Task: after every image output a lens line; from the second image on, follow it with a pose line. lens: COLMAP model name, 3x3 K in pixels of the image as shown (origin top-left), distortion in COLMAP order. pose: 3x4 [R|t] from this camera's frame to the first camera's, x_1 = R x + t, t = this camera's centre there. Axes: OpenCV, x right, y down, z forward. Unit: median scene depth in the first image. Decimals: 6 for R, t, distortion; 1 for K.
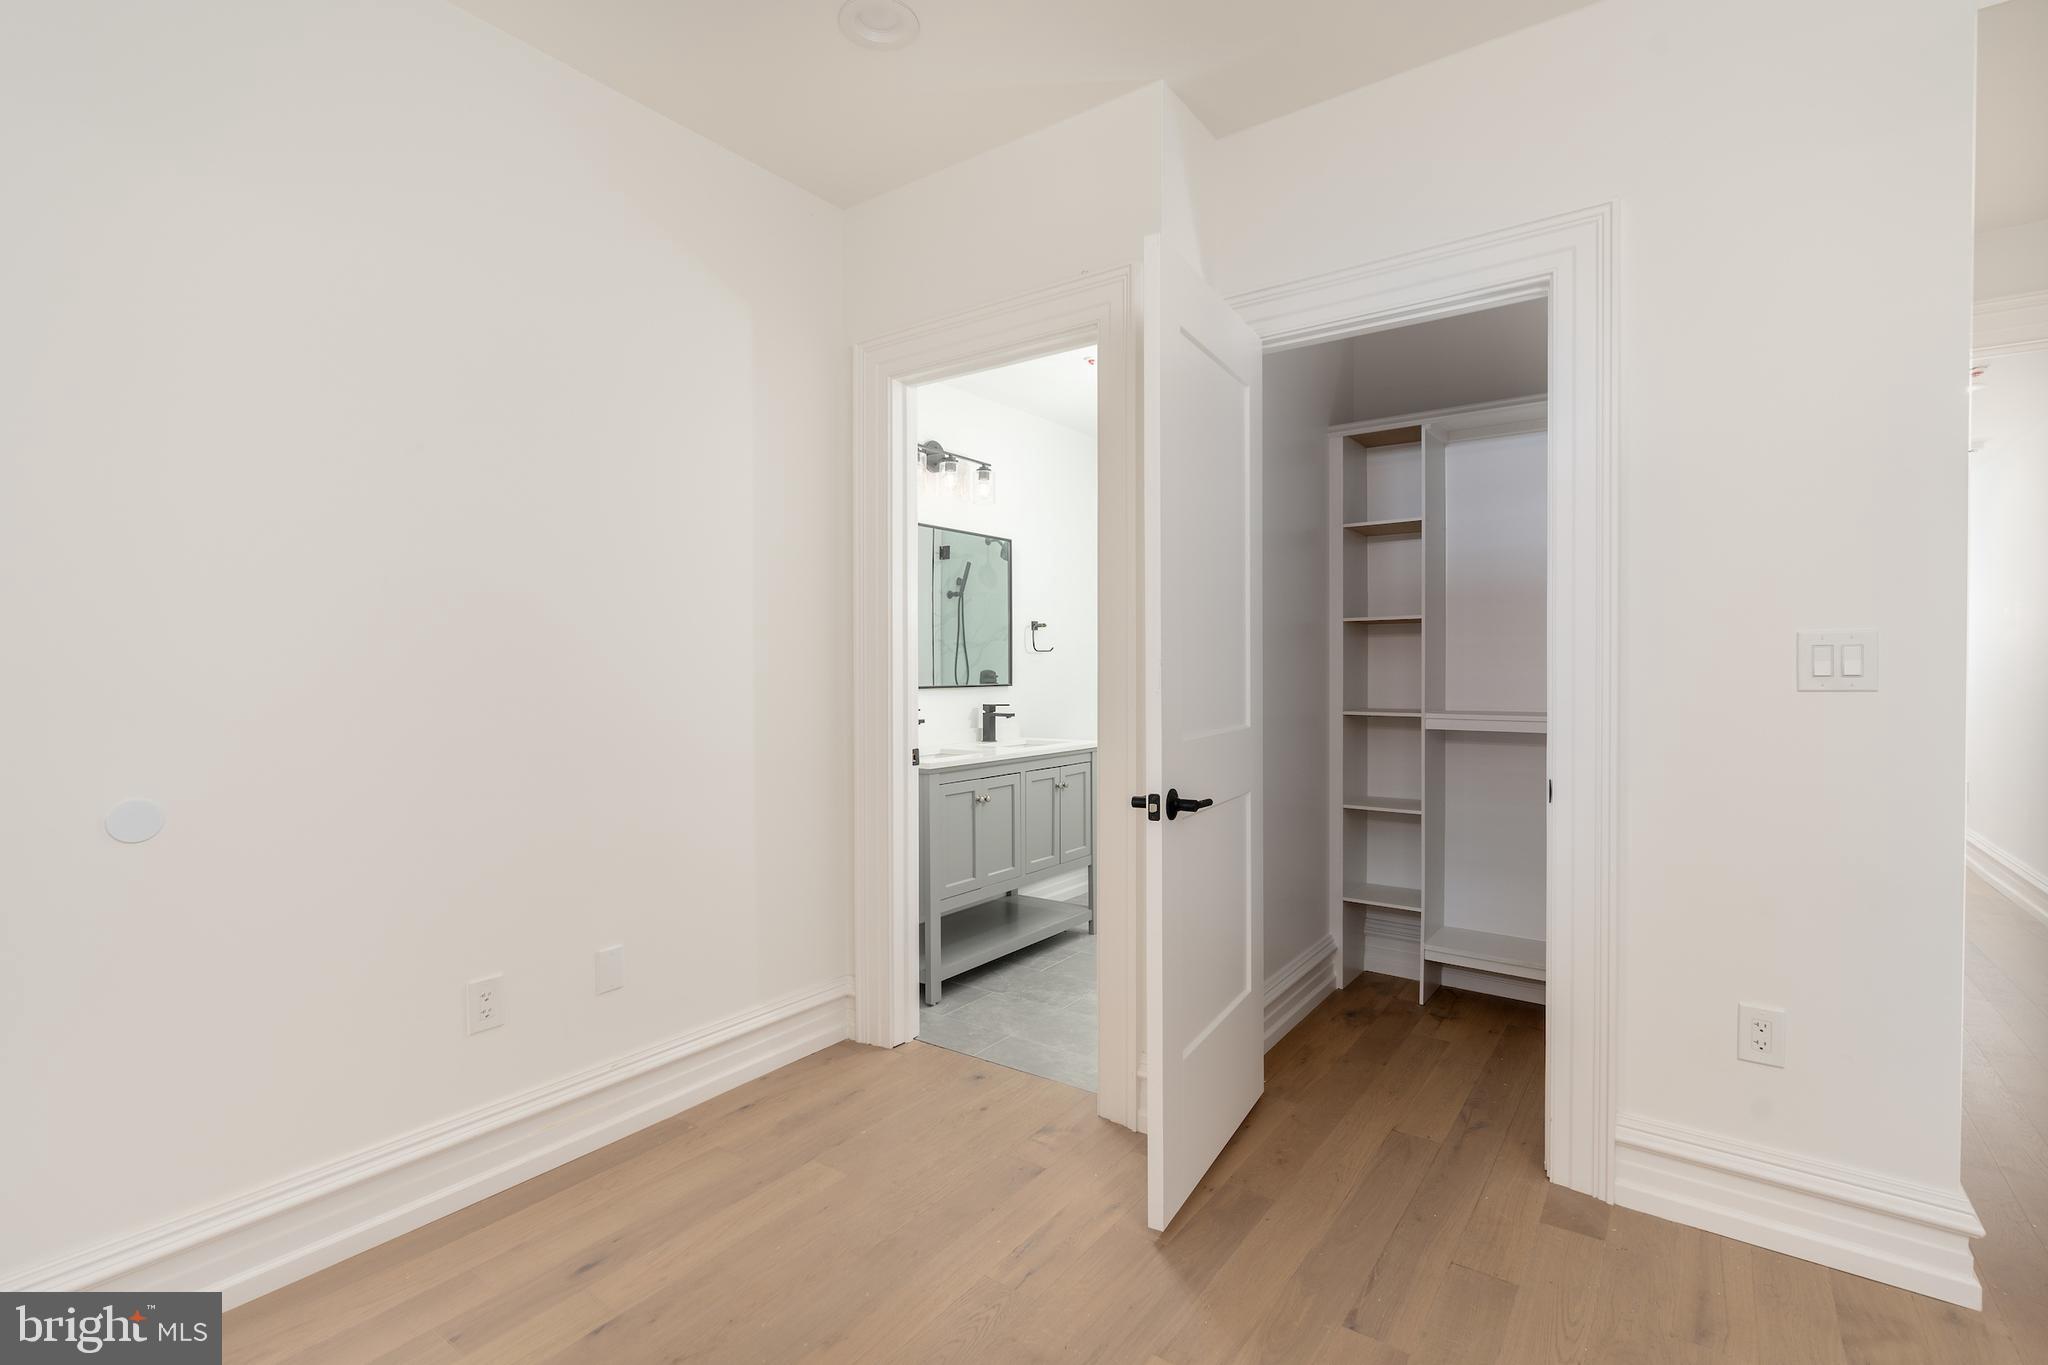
lens RADIAL K [[937.0, 0, 1024.0], [0, 937.0, 676.8], [0, 0, 1]] dist [-0.003450, 0.001459]
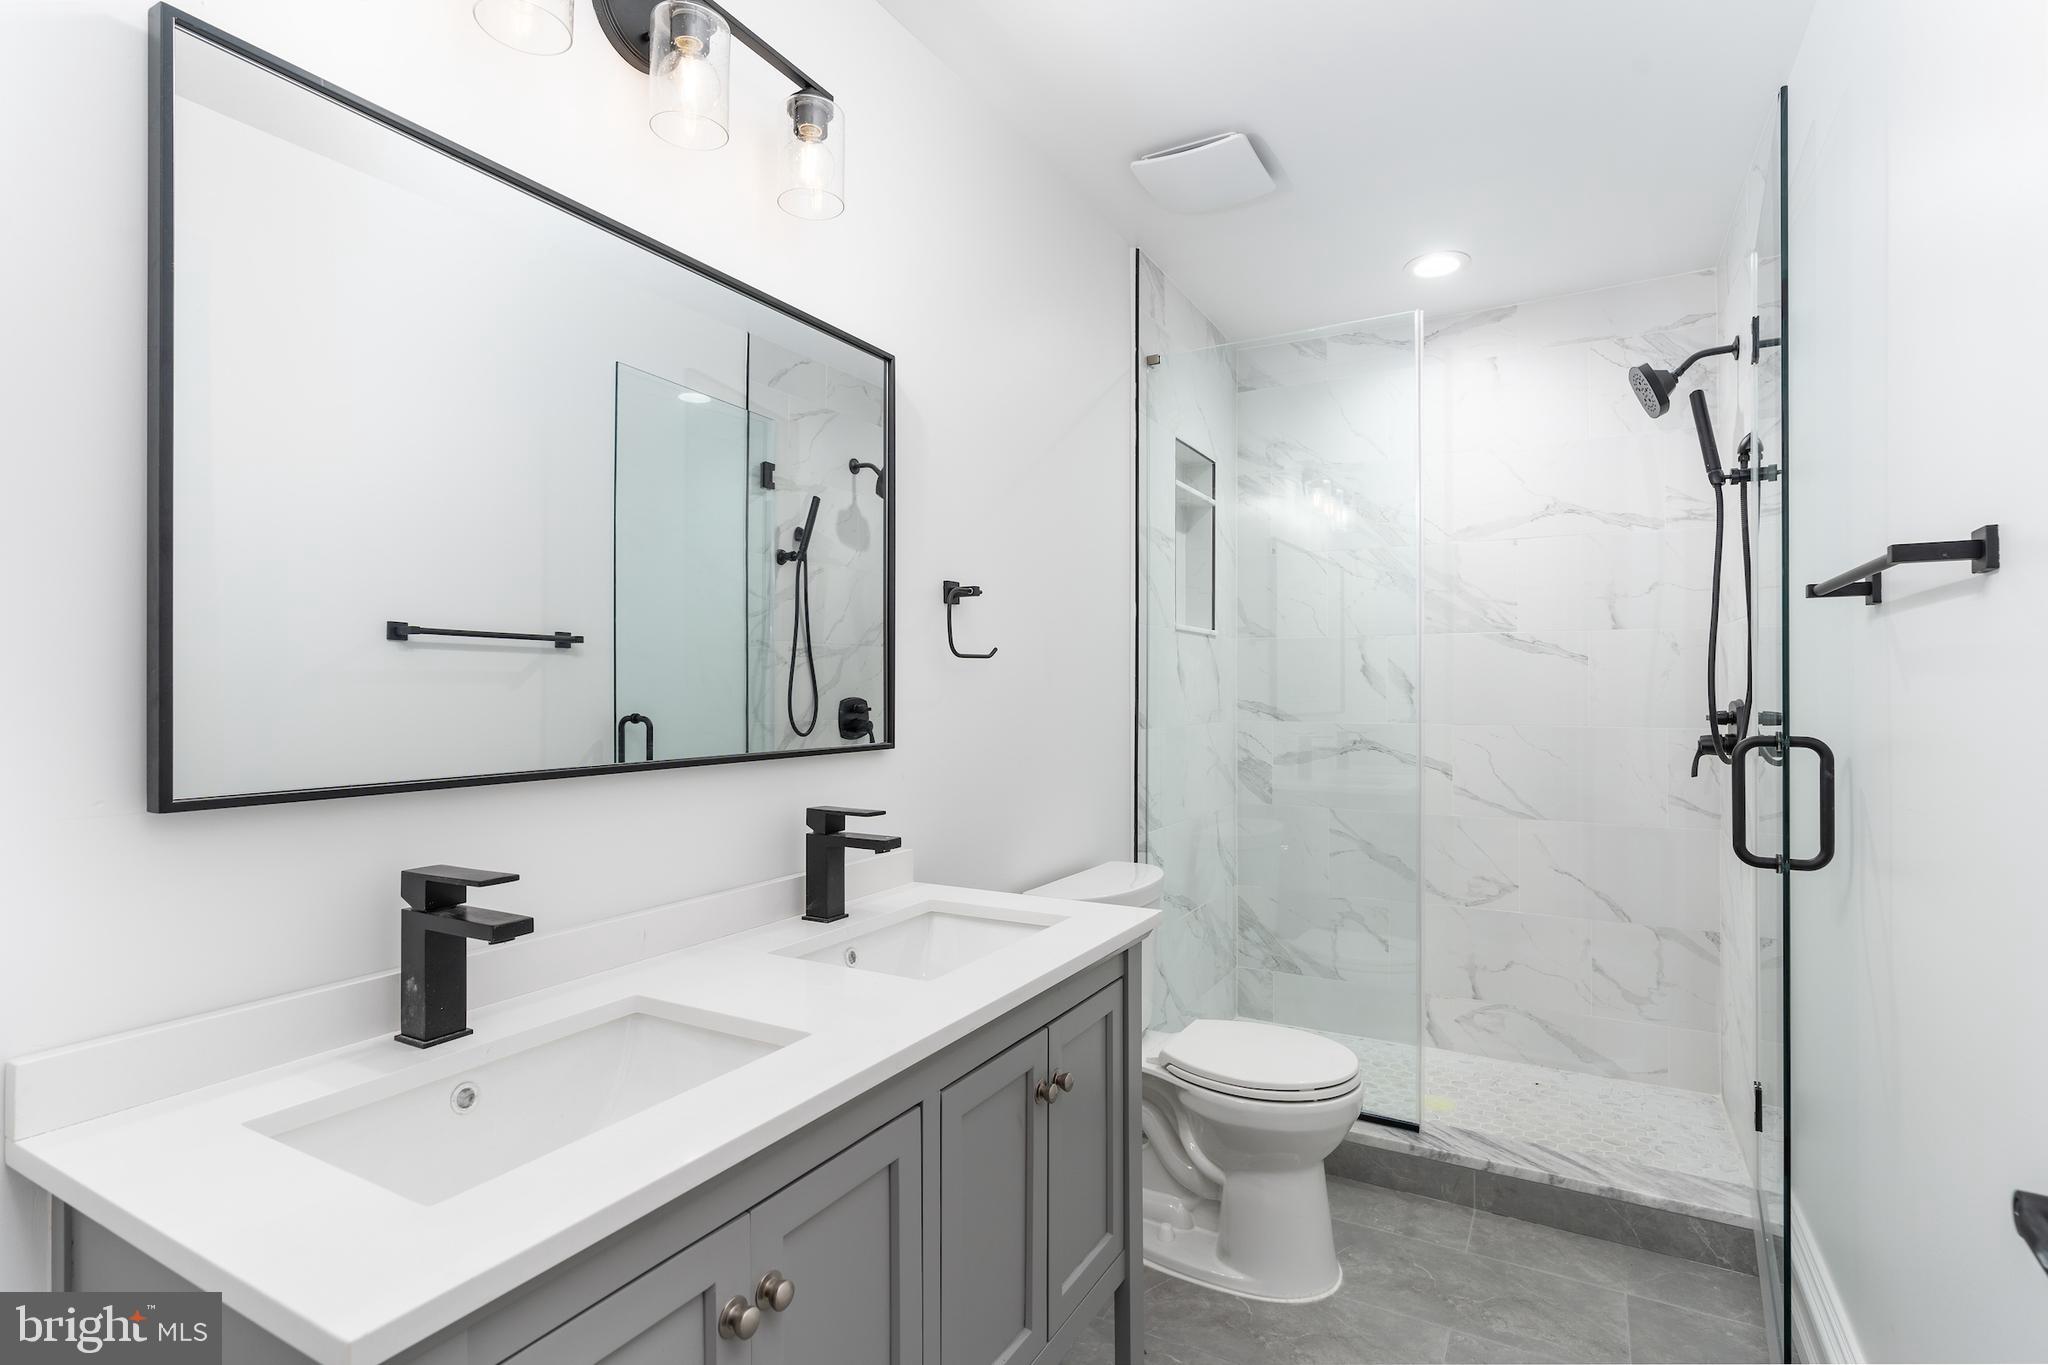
lens RADIAL K [[999.8, 0, 1015.6], [0, 999.8, 685.4], [0, 0, 1]] dist [-0.002263, -0.000080]
pose [[0.994759, 0.000078, 0.102244, -0.003584], [0.000870, 0.999957, -0.009228, -0.008831], [-0.102240, 0.009269, 0.994717, 0.425254]]
